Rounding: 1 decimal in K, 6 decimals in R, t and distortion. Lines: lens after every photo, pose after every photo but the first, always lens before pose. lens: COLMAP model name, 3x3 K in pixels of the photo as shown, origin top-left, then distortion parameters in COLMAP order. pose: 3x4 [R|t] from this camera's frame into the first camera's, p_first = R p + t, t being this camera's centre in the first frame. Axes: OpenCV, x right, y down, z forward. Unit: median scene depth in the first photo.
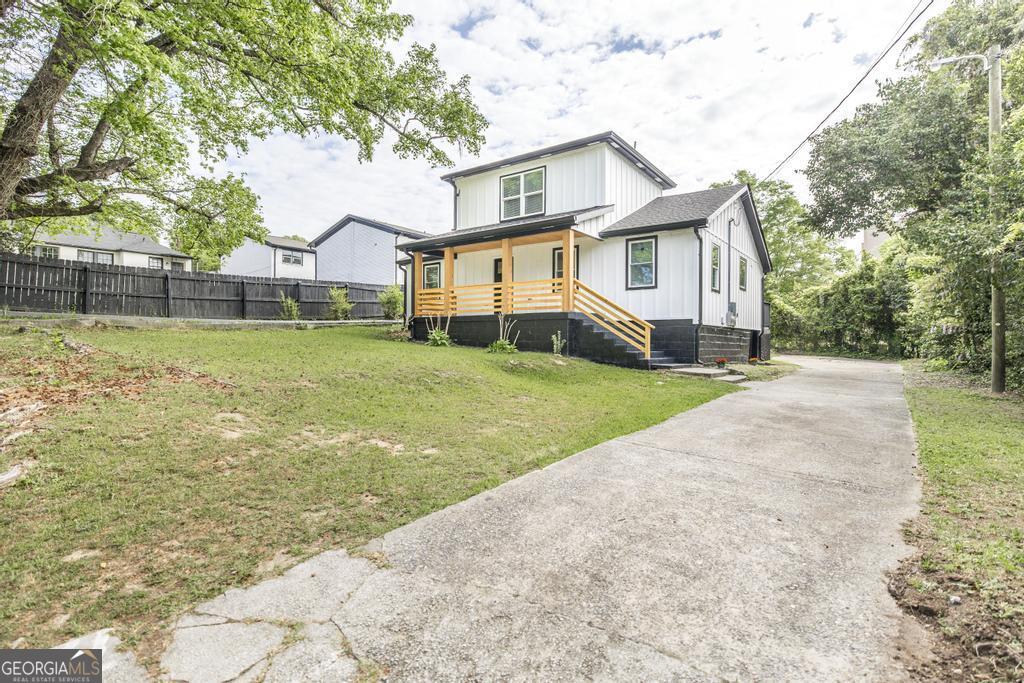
lens RADIAL K [[485.0, 0, 512.0], [0, 485.0, 341.5], [0, 0, 1]] dist [-0.002763, 0.000191]
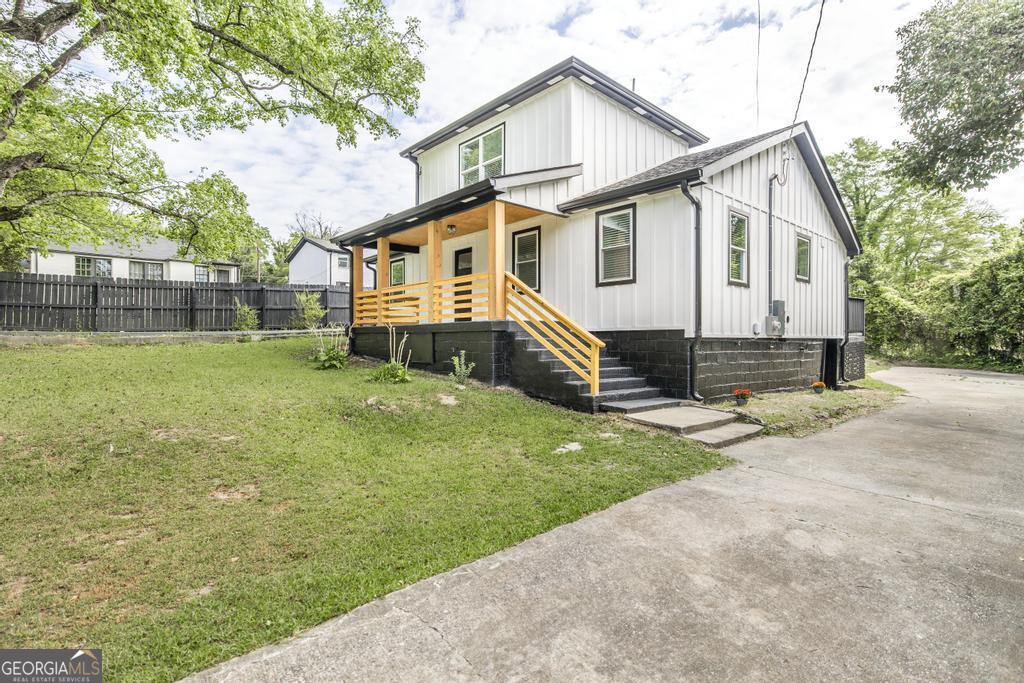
lens RADIAL K [[486.9, 0, 514.8], [0, 486.9, 343.0], [0, 0, 1]] dist [-0.001206, -0.000498]
pose [[0.981027, -0.004015, -0.193830, 0.226879], [0.004851, 0.999981, 0.003839, -0.026182], [0.193811, -0.004707, 0.981028, 0.268059]]
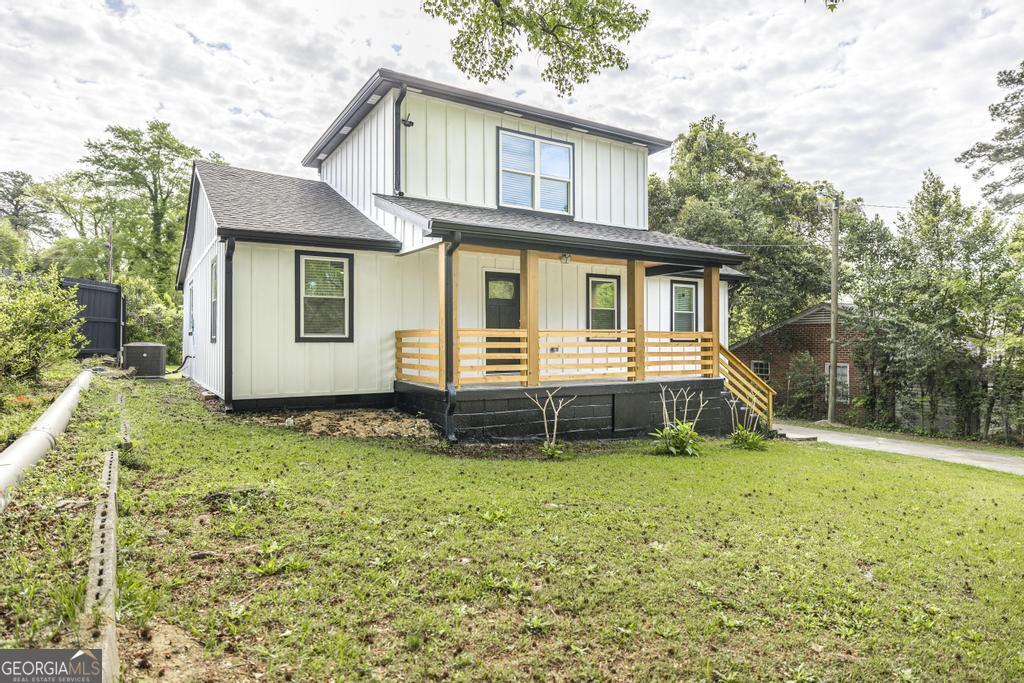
lens RADIAL K [[611.5, 0, 512.0], [0, 611.5, 341.5], [0, 0, 1]] dist [0.000630, -0.000508]
pose [[0.370184, 0.000684, 0.928958, -0.720690], [0.006677, 0.999972, -0.003396, -0.094953], [-0.928935, 0.007460, 0.370169, 0.773070]]
